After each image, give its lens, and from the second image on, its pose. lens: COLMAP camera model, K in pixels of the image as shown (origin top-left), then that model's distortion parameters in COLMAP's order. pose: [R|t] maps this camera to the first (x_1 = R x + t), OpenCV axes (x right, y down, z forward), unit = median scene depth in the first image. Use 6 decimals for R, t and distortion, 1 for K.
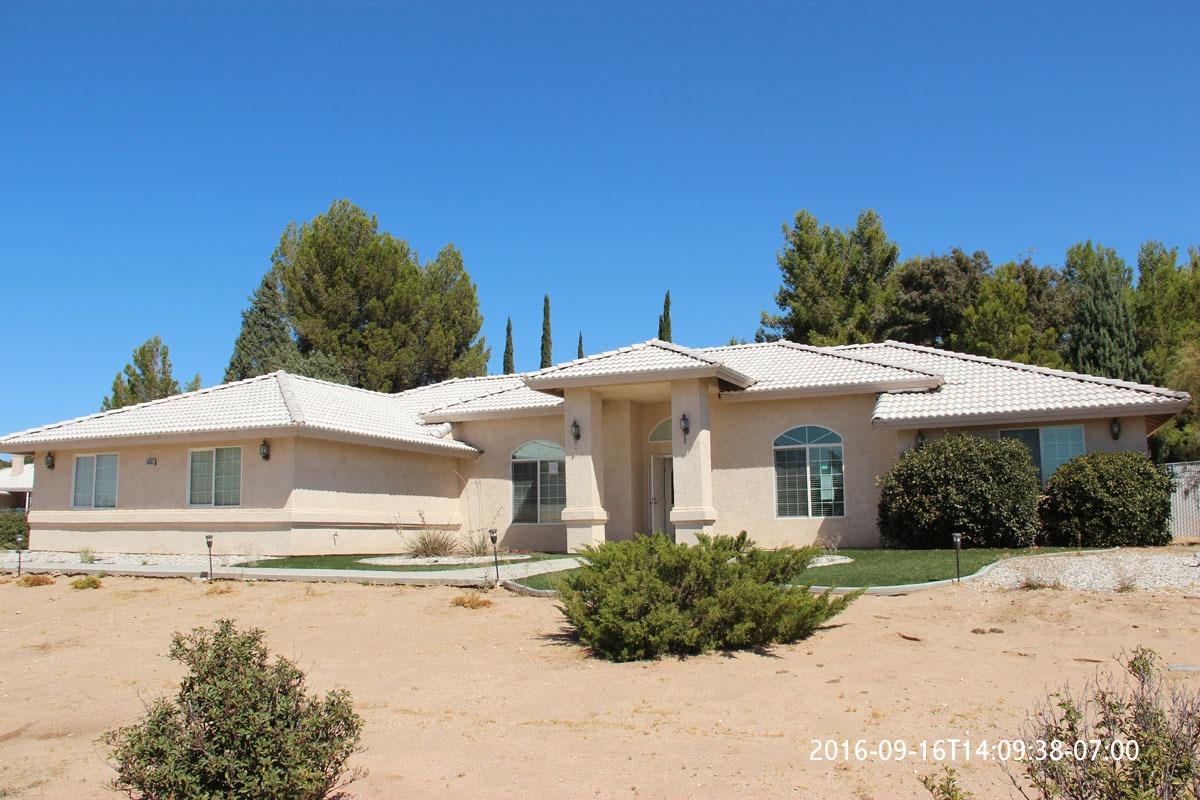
lens RADIAL K [[1007.7, 0, 600.0], [0, 1007.7, 400.0], [0, 0, 1]] dist [-0.149170, 0.085664]
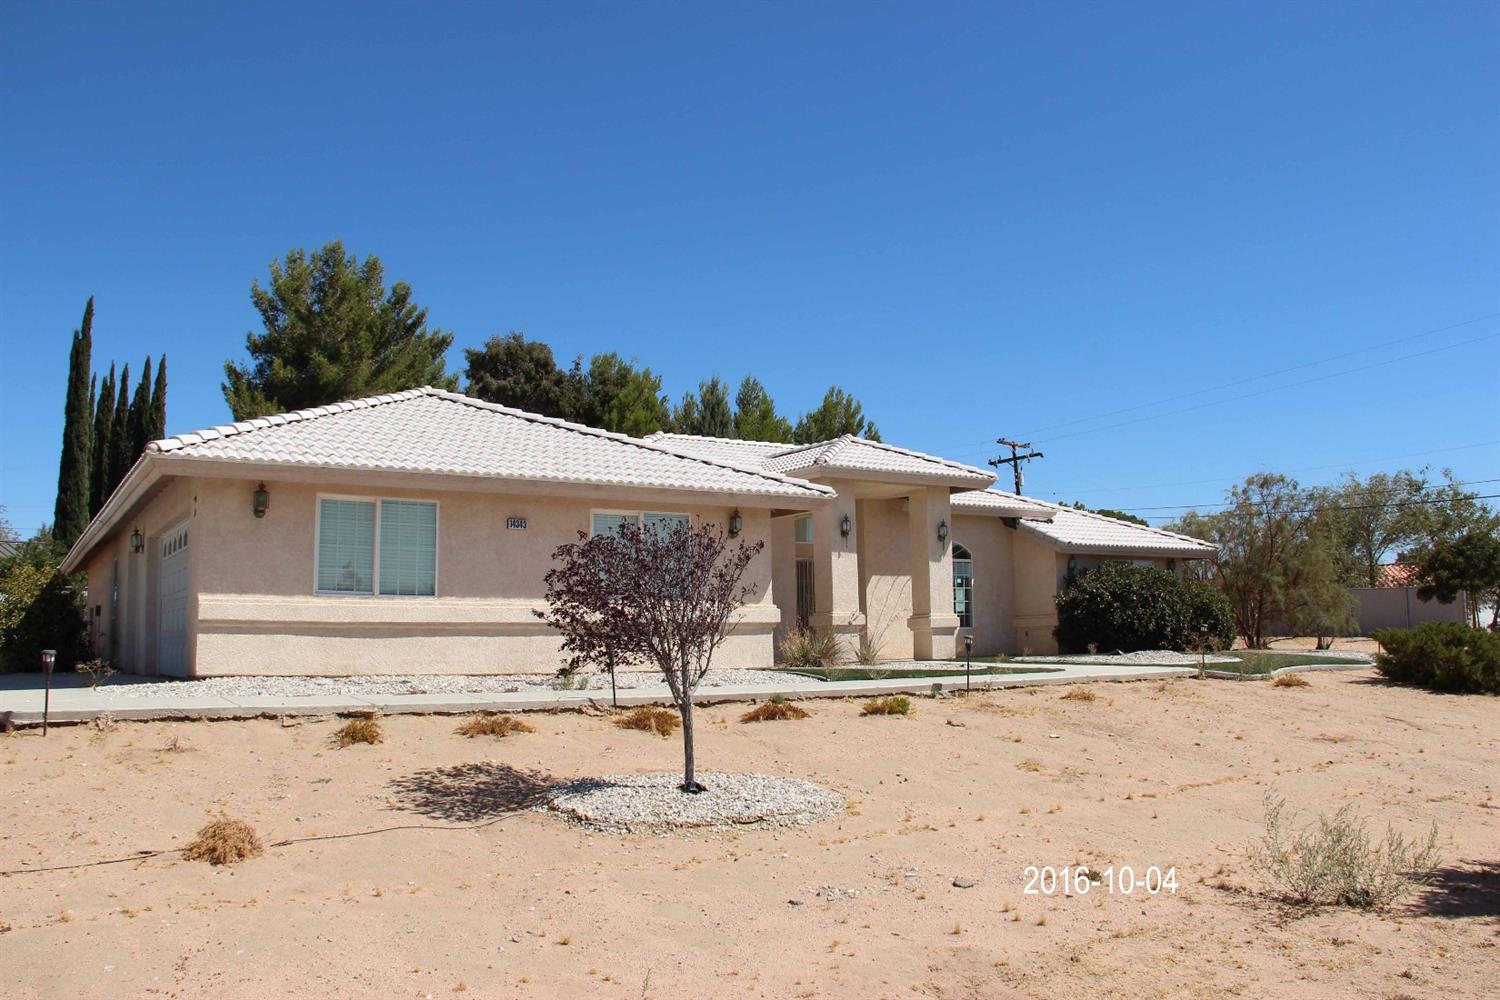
lens RADIAL K [[1259.6, 0, 750.0], [0, 1259.6, 500.0], [0, 0, 1]] dist [-0.149170, 0.085664]
pose [[0.563580, 0.100365, 0.819942, -0.995162], [-0.103592, 0.993343, -0.050387, 0.071520], [-0.819540, -0.056542, 0.570225, 0.424178]]
